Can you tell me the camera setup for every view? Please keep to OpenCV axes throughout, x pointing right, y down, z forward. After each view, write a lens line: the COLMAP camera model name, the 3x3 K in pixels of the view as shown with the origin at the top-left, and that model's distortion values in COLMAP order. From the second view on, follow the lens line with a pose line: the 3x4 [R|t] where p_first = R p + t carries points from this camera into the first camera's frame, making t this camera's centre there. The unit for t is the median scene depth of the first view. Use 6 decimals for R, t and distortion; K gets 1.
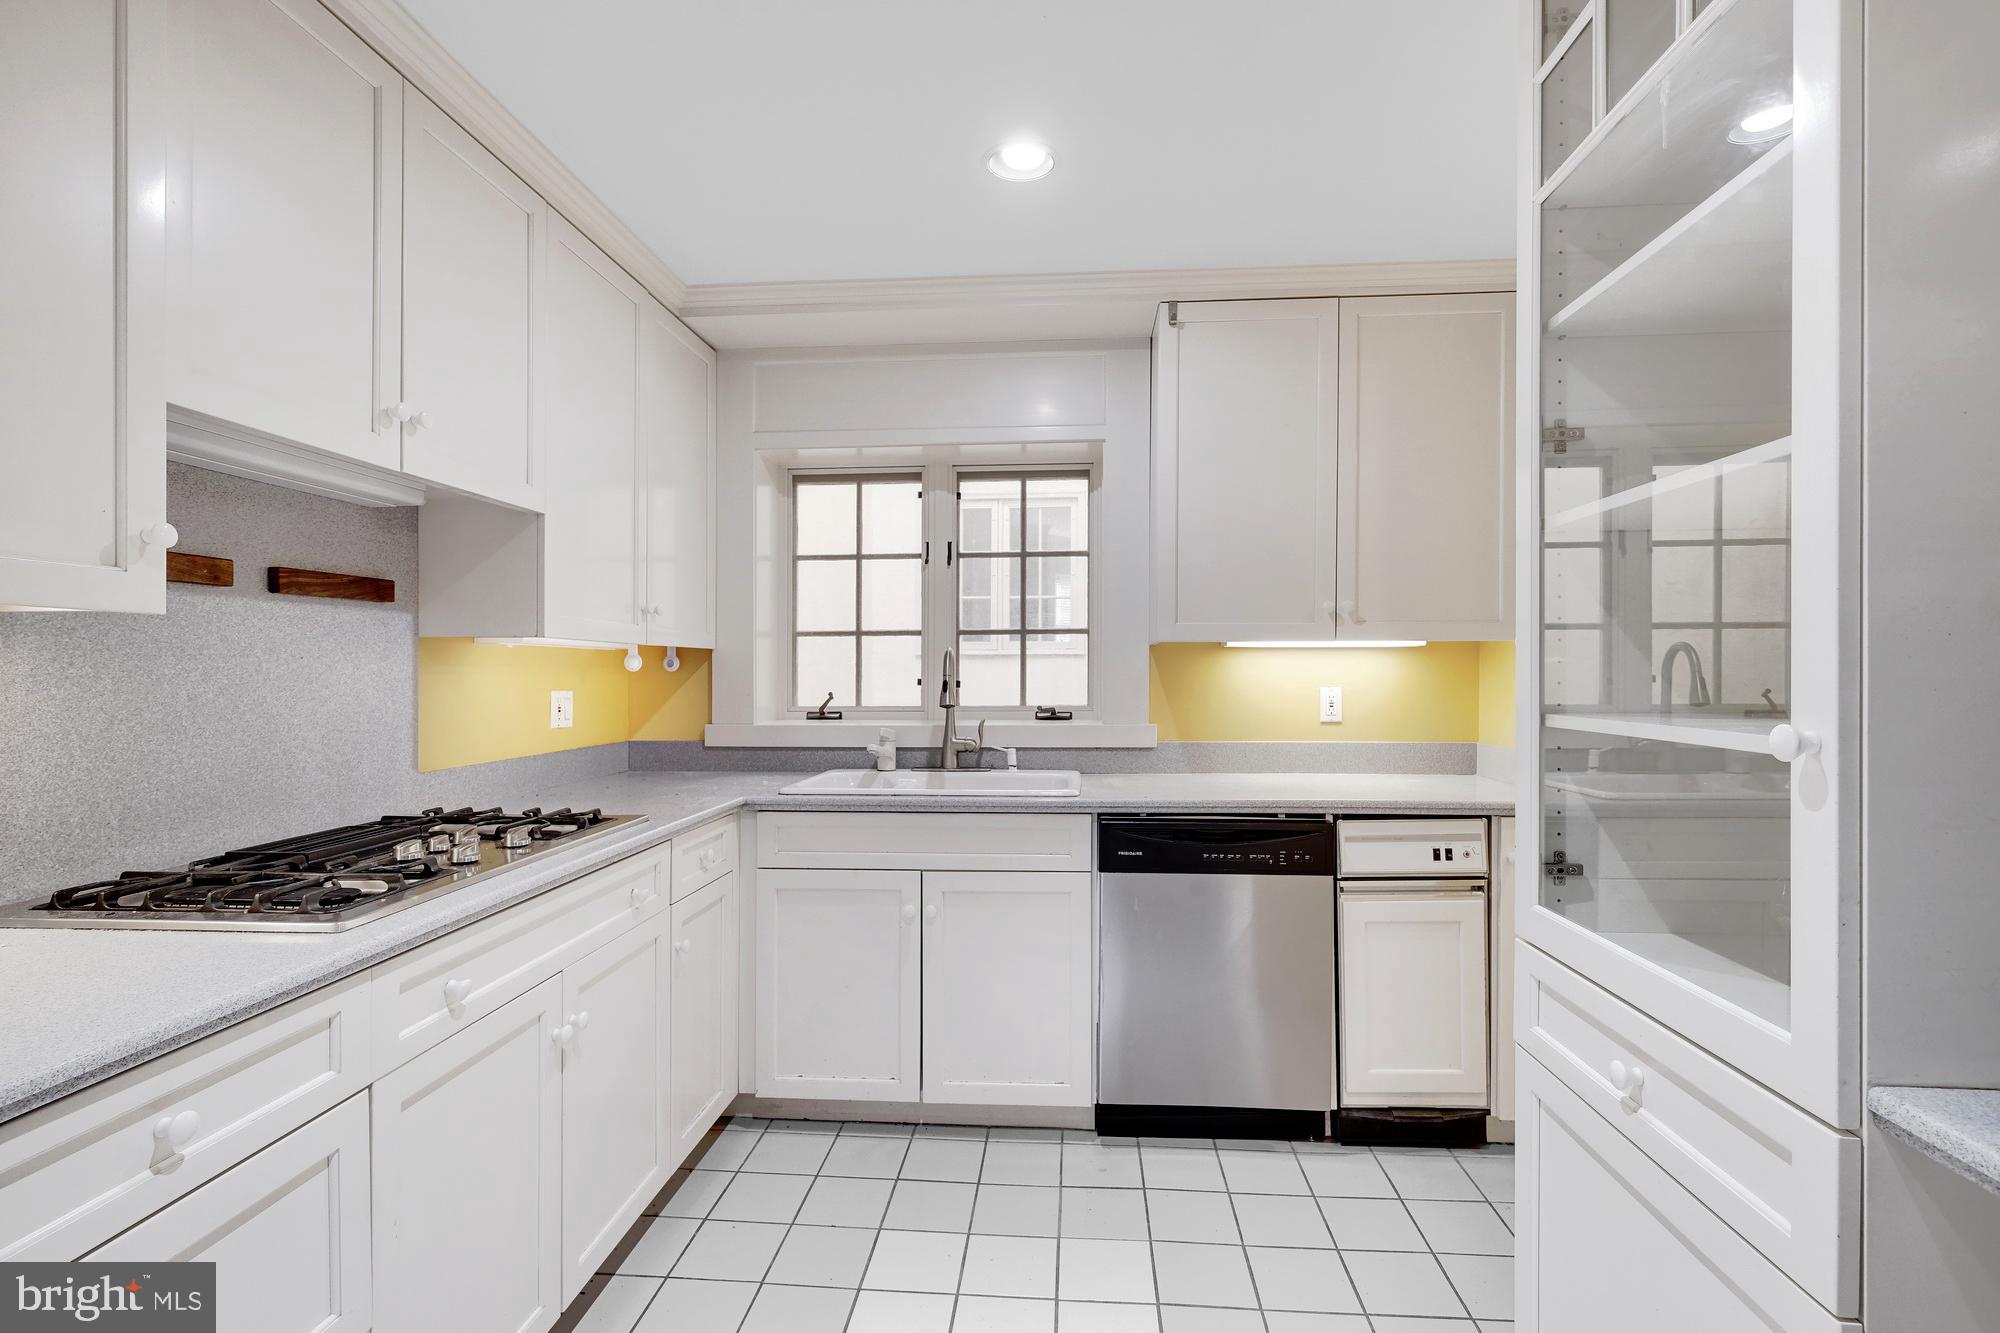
lens RADIAL K [[898.0, 0, 1009.6], [0, 898.0, 674.7], [0, 0, 1]] dist [-0.001157, -0.000525]
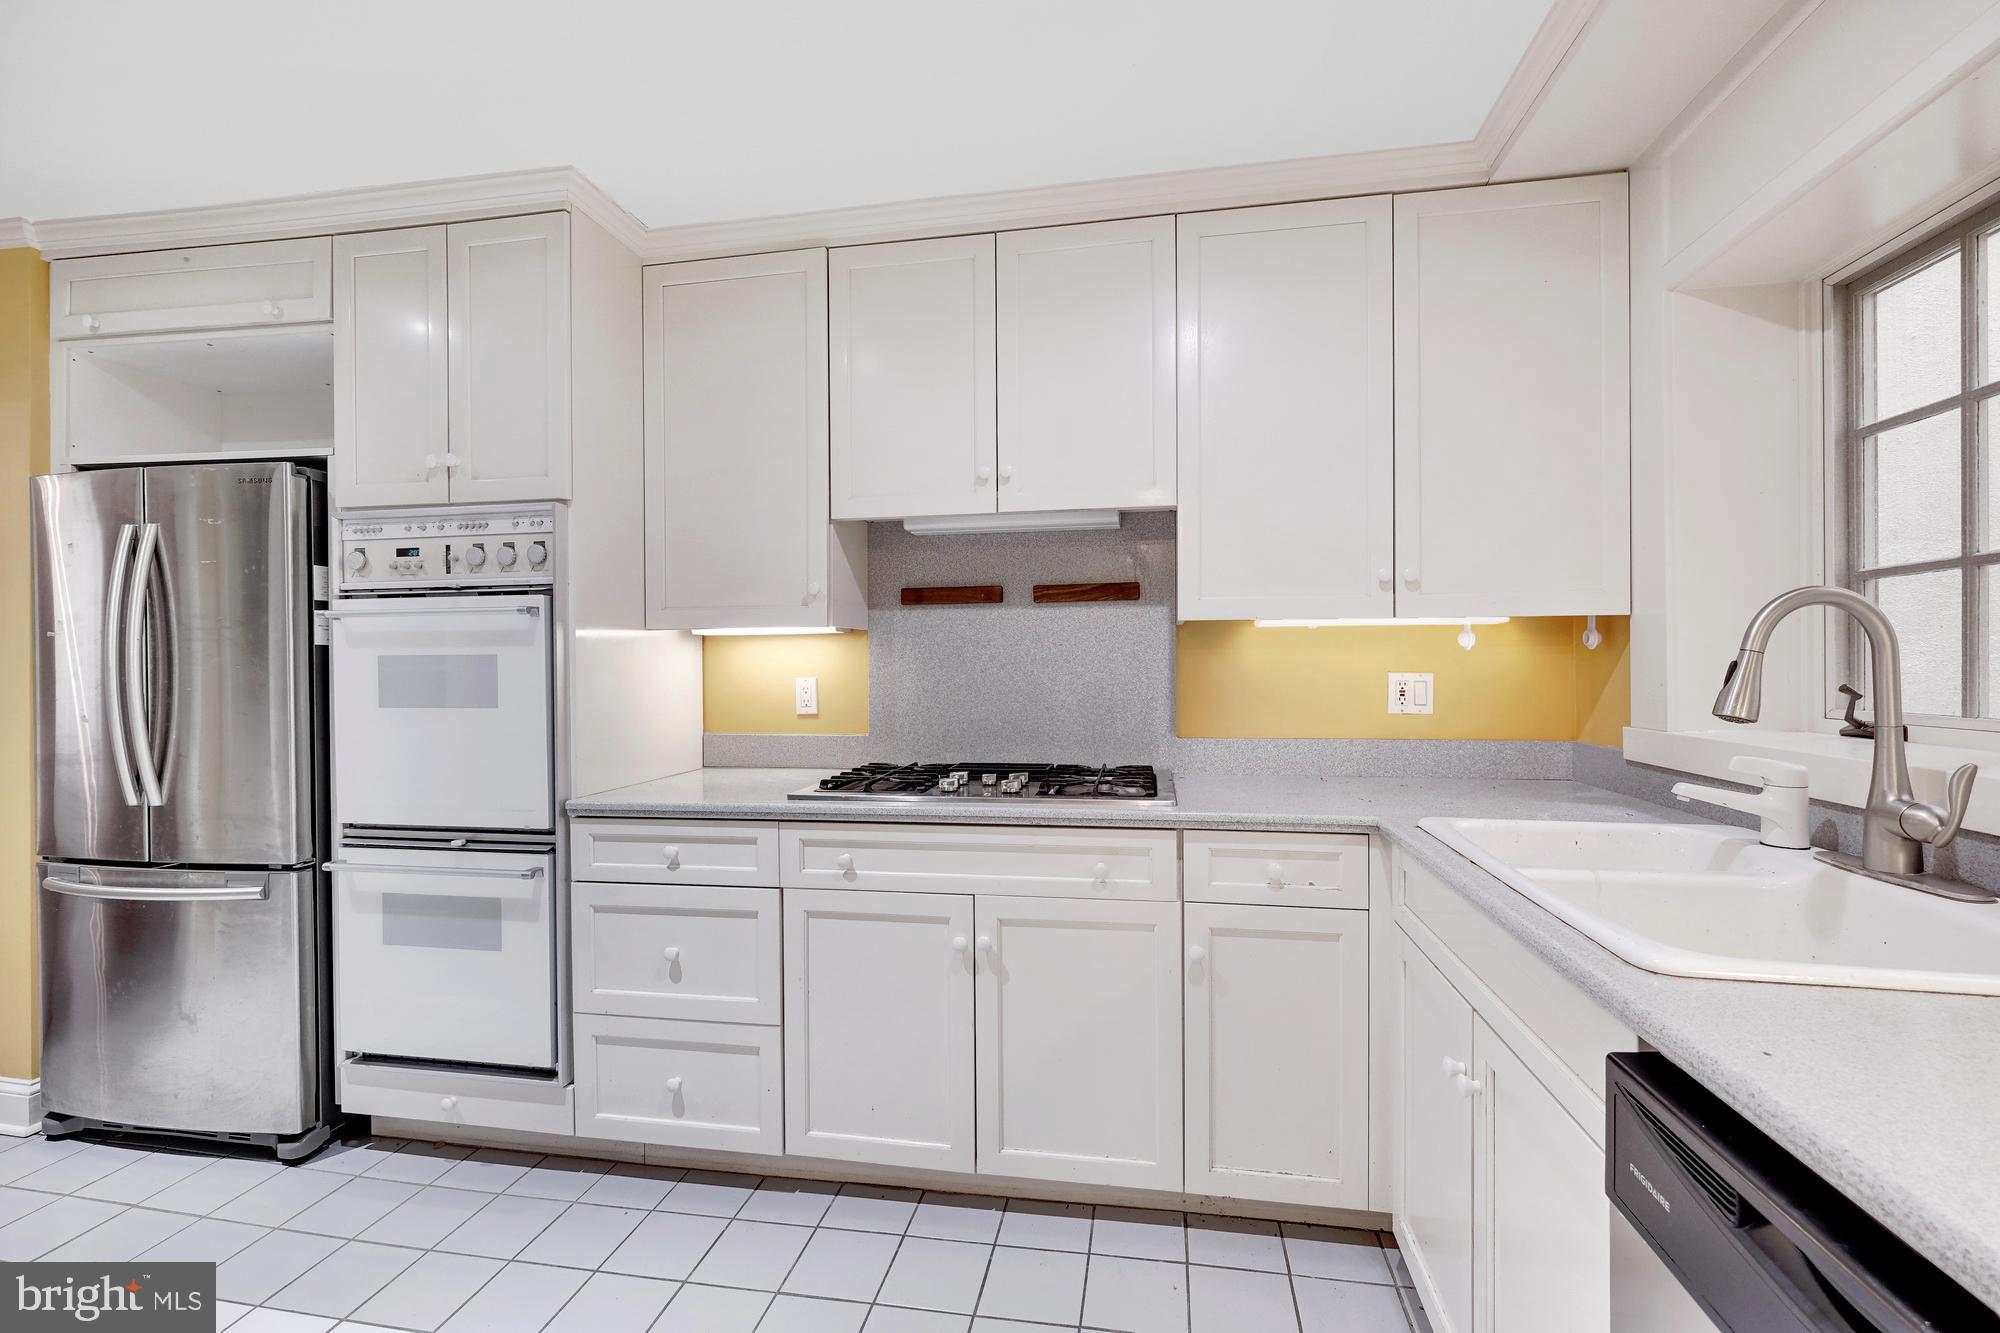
lens RADIAL K [[867.3, 0, 1010.5], [0, 867.3, 664.0], [0, 0, 1]] dist [-0.004152, 0.000318]
pose [[-0.088118, 0.002231, -0.996108, 0.528314], [0.004082, 0.999990, 0.001879, 0.007666], [0.996102, -0.003900, -0.088126, 0.892396]]
